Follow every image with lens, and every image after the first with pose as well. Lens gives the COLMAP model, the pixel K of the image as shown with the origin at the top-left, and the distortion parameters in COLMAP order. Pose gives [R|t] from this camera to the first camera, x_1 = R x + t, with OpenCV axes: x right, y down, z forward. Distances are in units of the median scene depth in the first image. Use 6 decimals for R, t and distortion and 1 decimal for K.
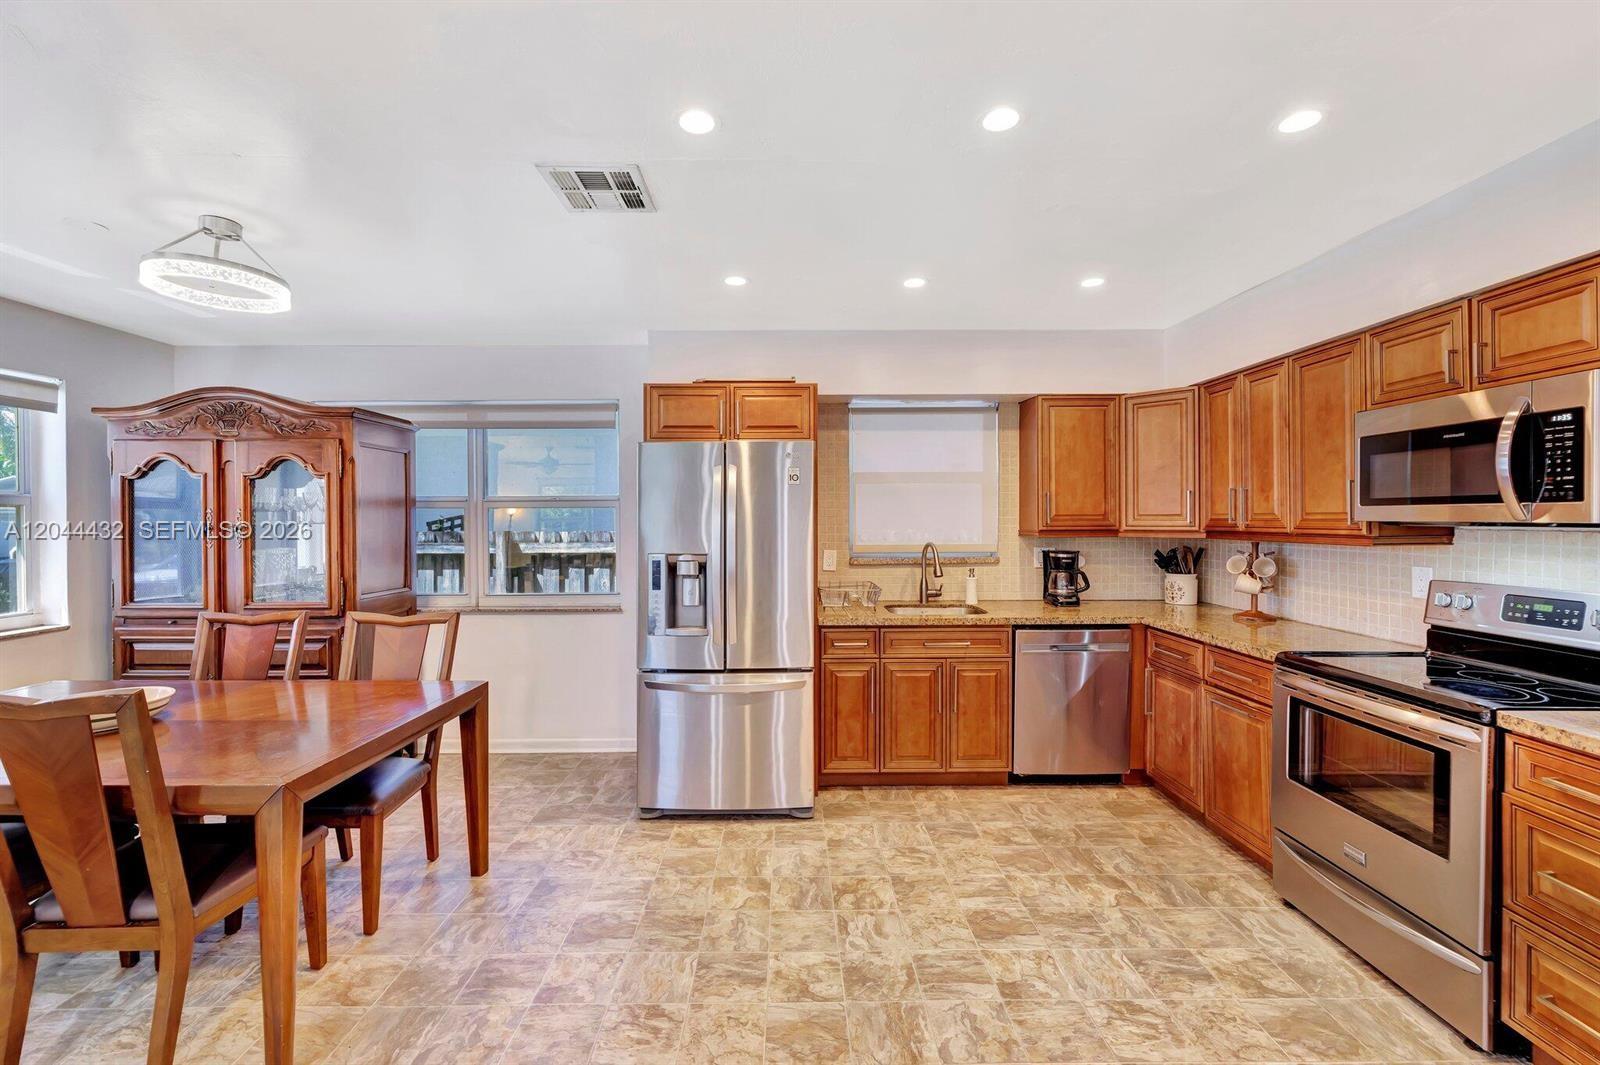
lens RADIAL K [[678.1, 0, 783.0], [0, 678.1, 526.1], [0, 0, 1]] dist [0.000830, 0.000916]
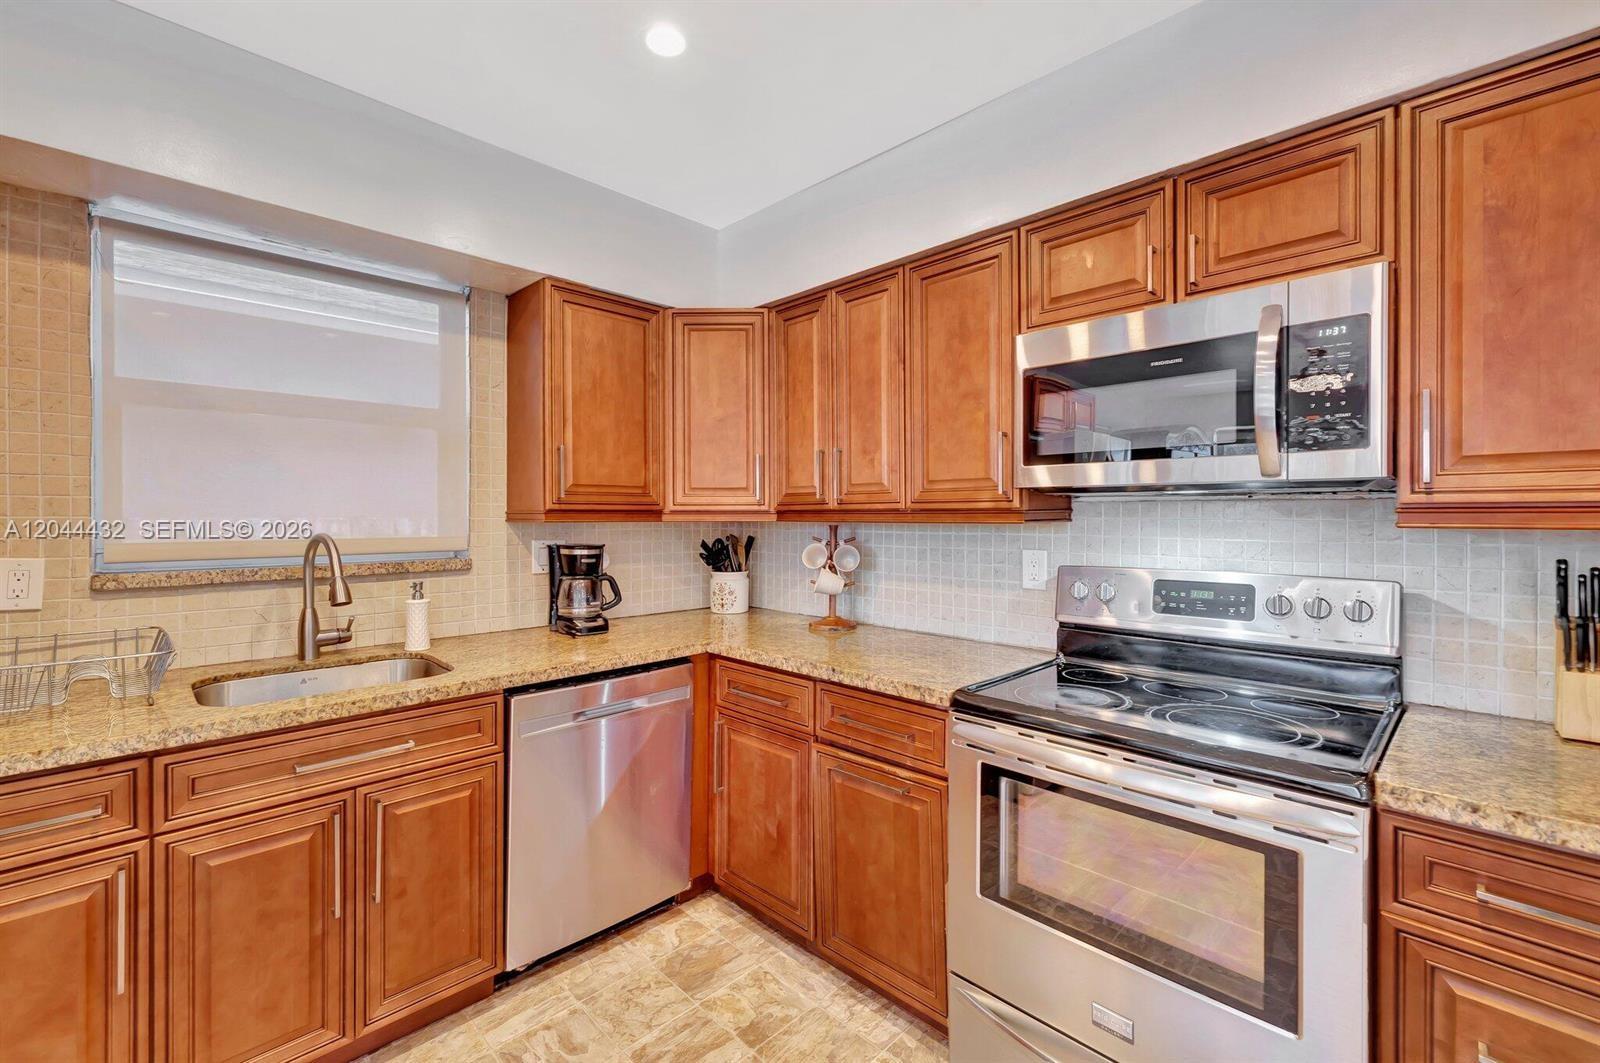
lens RADIAL K [[678.1, 0, 805.8], [0, 678.1, 518.3], [0, 0, 1]] dist [0.000830, 0.000916]
pose [[0.704091, 0.001943, 0.710107, 0.144956], [0.005600, 0.999950, -0.008289, 0.022896], [-0.710087, 0.009813, 0.704045, 0.516566]]
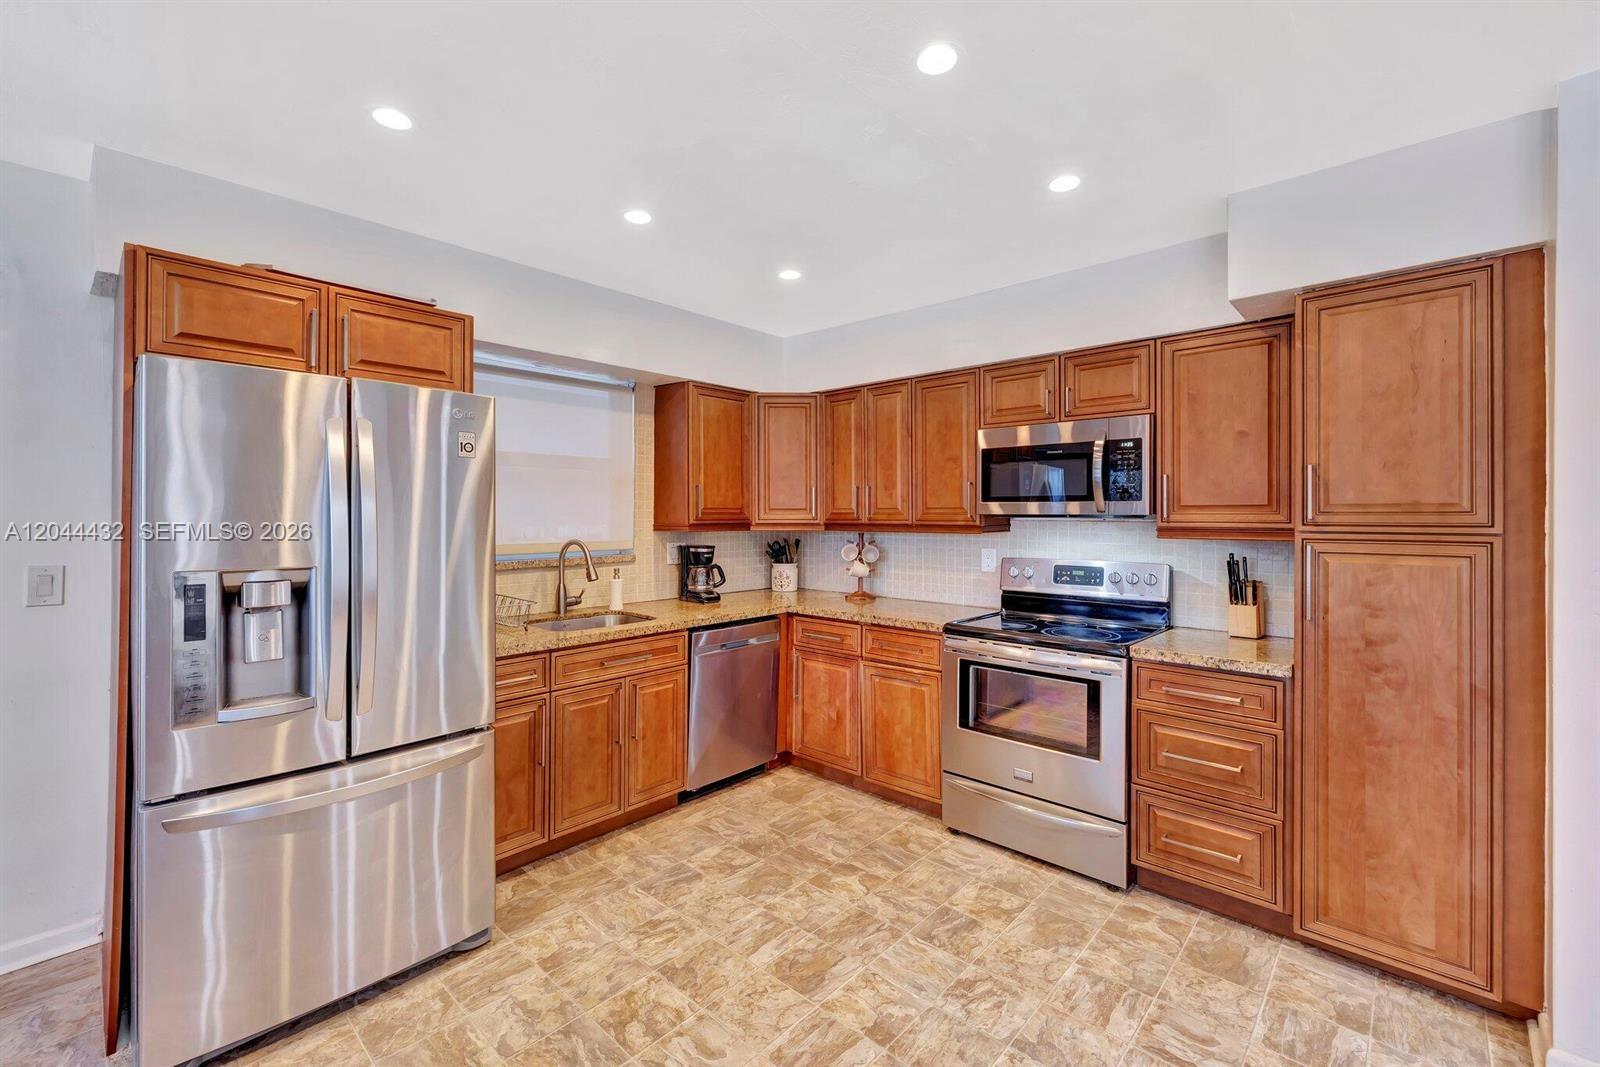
lens RADIAL K [[678.1, 0, 792.3], [0, 678.1, 517.7], [0, 0, 1]] dist [0.000830, 0.000916]
pose [[0.678373, 0.002111, 0.734715, -0.262108], [0.004732, 0.999963, -0.007242, 0.005345], [-0.734702, 0.008390, 0.678338, 0.306420]]
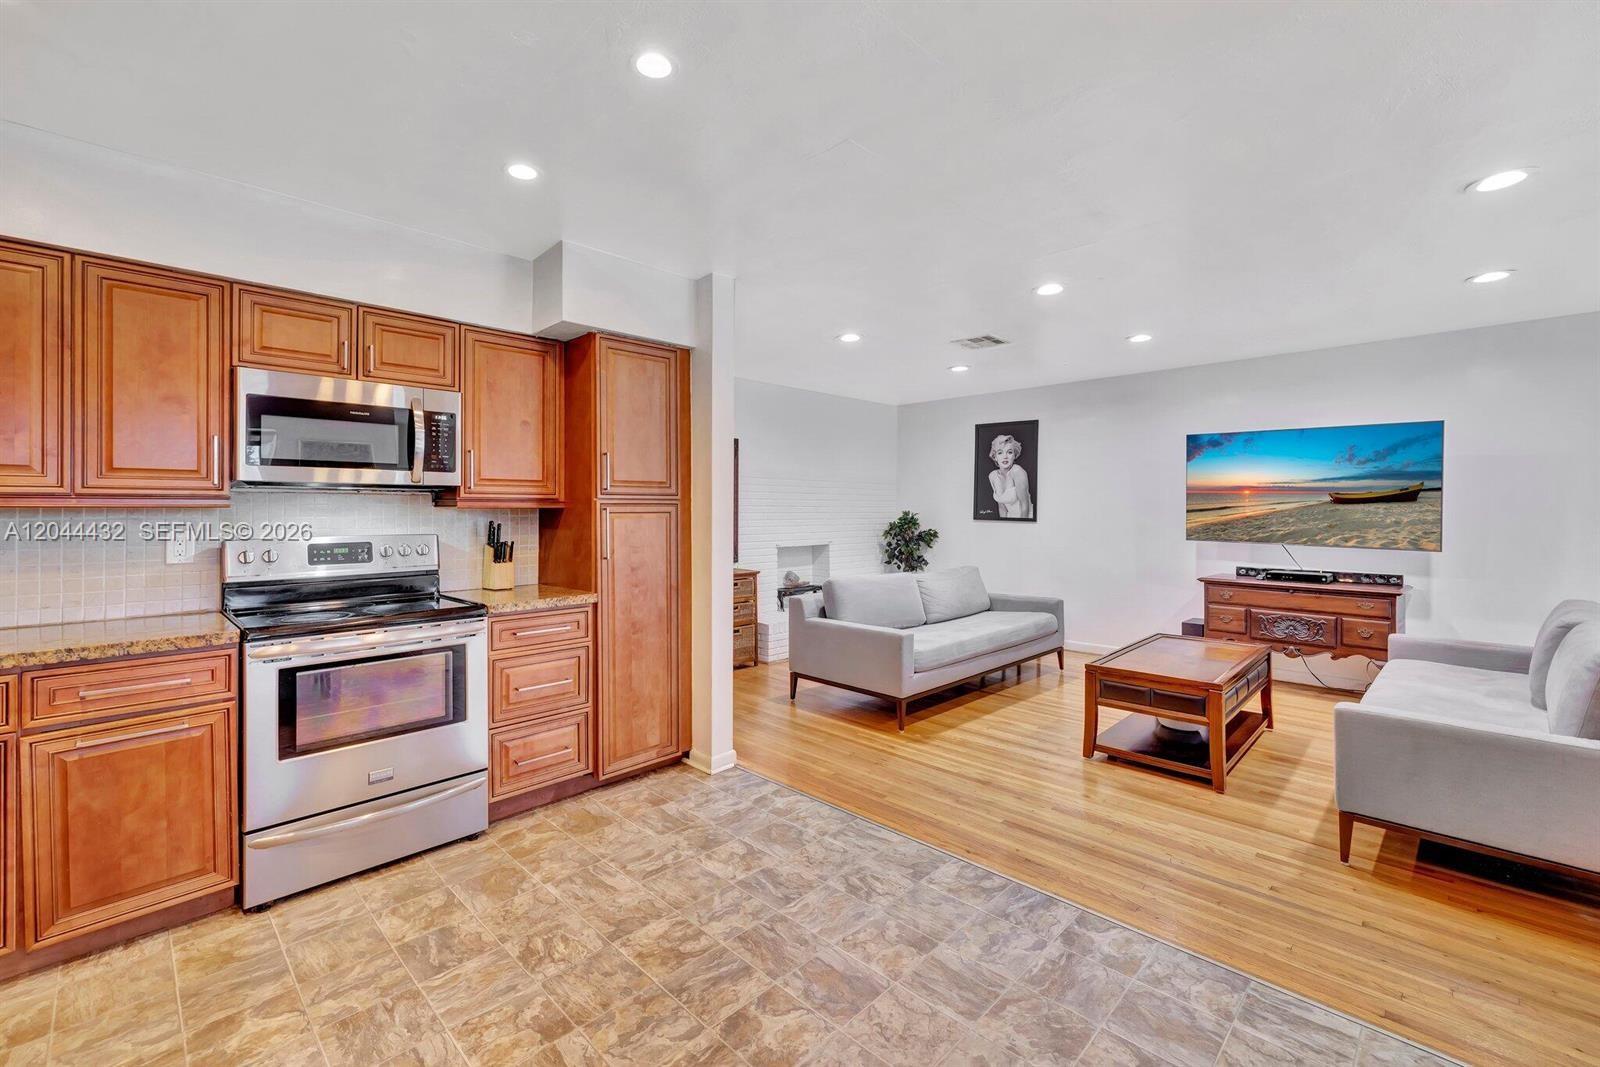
lens RADIAL K [[678.1, 0, 799.5], [0, 678.1, 510.8], [0, 0, 1]] dist [0.000830, 0.000916]
pose [[-0.720183, 0.005957, 0.693759, -0.298338], [0.014058, 0.999883, 0.006008, 0.032040], [-0.693642, 0.014080, -0.720182, 0.896929]]
